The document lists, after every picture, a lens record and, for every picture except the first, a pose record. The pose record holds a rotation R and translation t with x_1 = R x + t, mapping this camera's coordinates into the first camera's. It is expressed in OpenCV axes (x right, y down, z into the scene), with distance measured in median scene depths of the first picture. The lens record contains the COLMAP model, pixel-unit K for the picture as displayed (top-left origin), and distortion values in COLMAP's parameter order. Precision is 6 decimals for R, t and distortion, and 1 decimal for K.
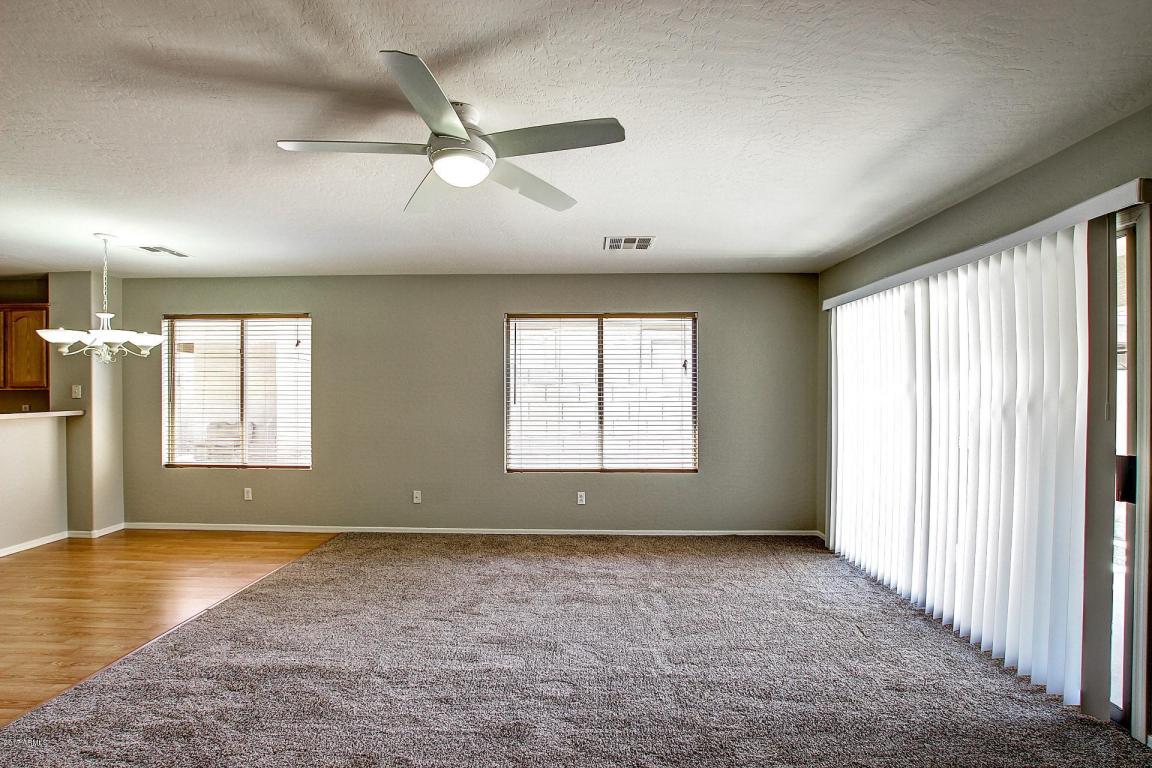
lens RADIAL K [[535.3, 0, 576.6], [0, 535.3, 390.9], [0, 0, 1]] dist [-0.031548, 0.001534]
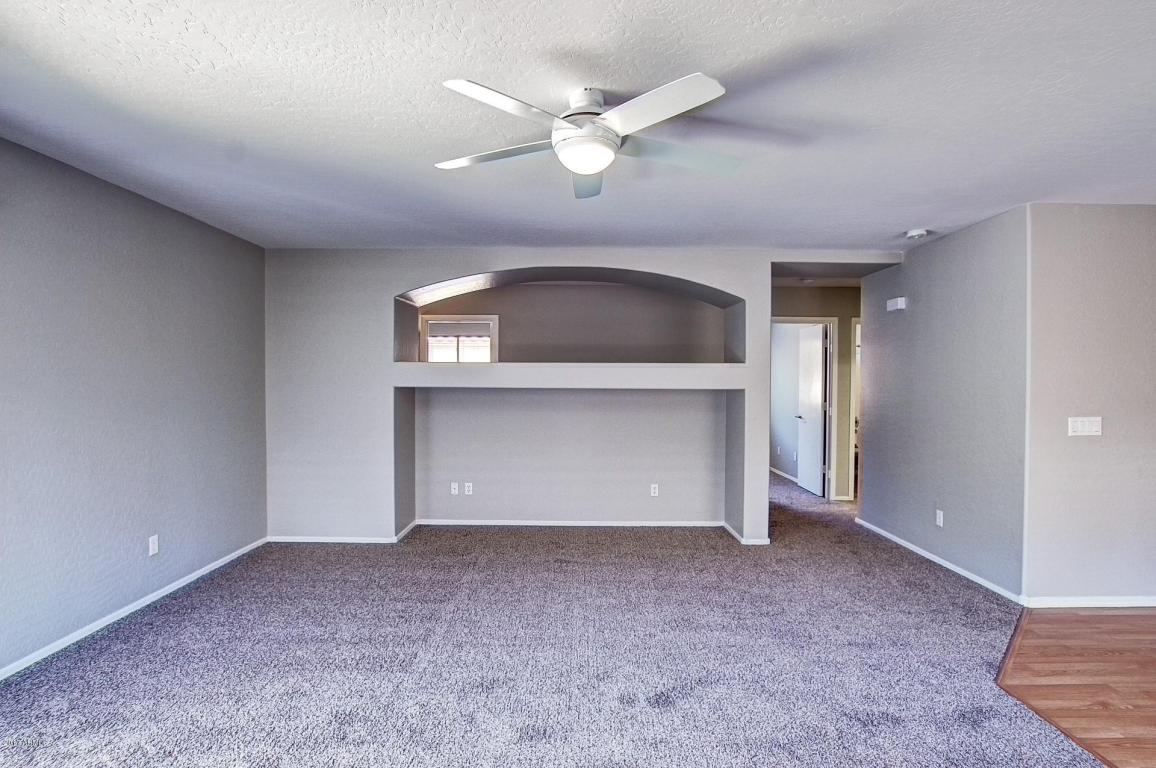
lens RADIAL K [[568.2, 0, 576.8], [0, 568.2, 393.9], [0, 0, 1]] dist [-0.021302, 0.000837]
pose [[-0.999370, -0.000515, -0.035485, -0.072787], [-0.001479, 0.999631, 0.027135, -0.003380], [0.035458, 0.027170, -0.999002, 0.877455]]
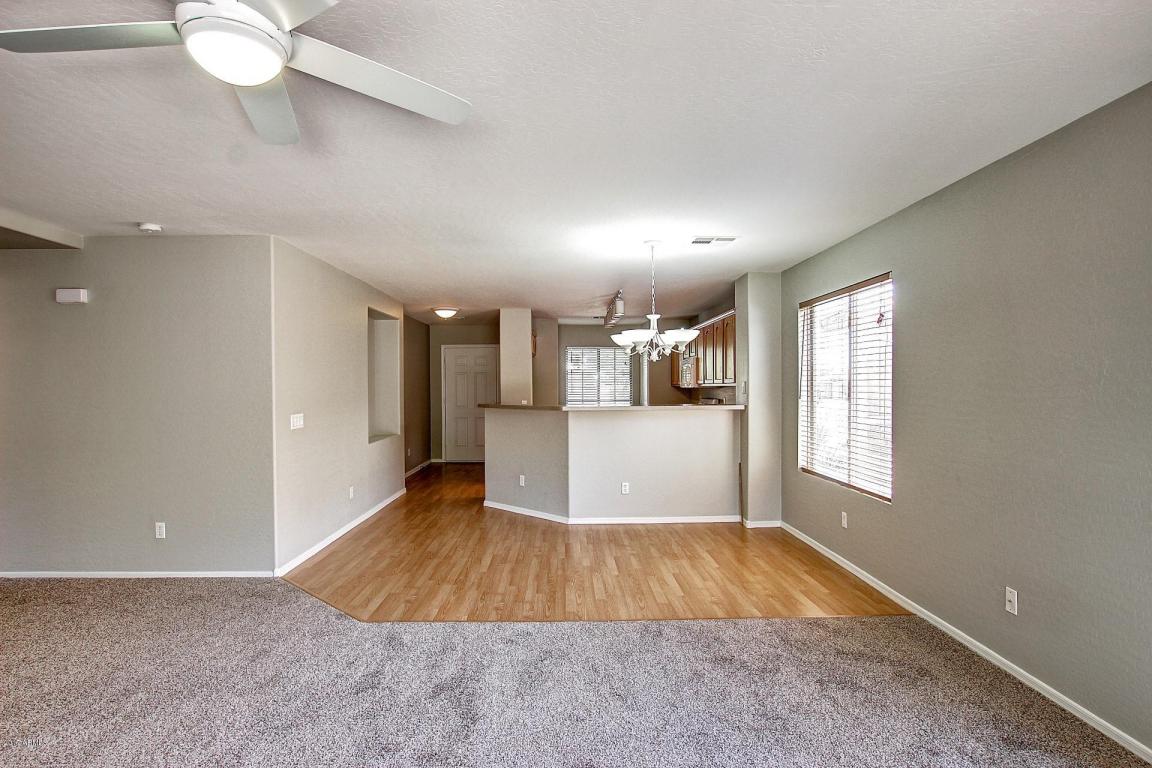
lens RADIAL K [[595.0, 0, 576.0], [0, 595.0, 384.0], [0, 0, 1]] dist [-0.025766, -0.000323]
pose [[0.054901, -0.000647, -0.998492, 0.236424], [-0.000139, 1.000000, -0.000656, -0.003740], [0.998492, 0.000175, 0.054901, 0.593652]]
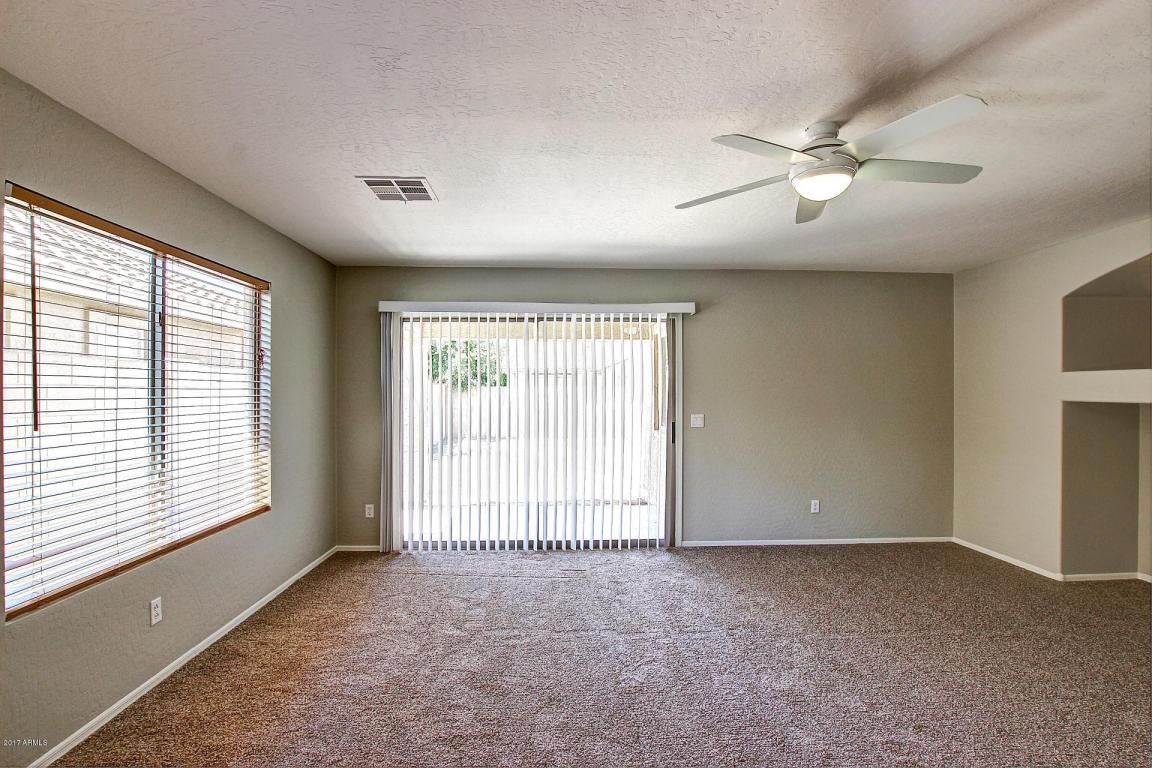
lens RADIAL K [[535.3, 0, 576.6], [0, 535.3, 390.9], [0, 0, 1]] dist [-0.031548, 0.001534]
pose [[-0.111014, 0.002481, 0.993816, -0.517063], [0.000167, 0.999997, -0.002478, -0.002374], [-0.993819, -0.000109, -0.111014, 0.687768]]
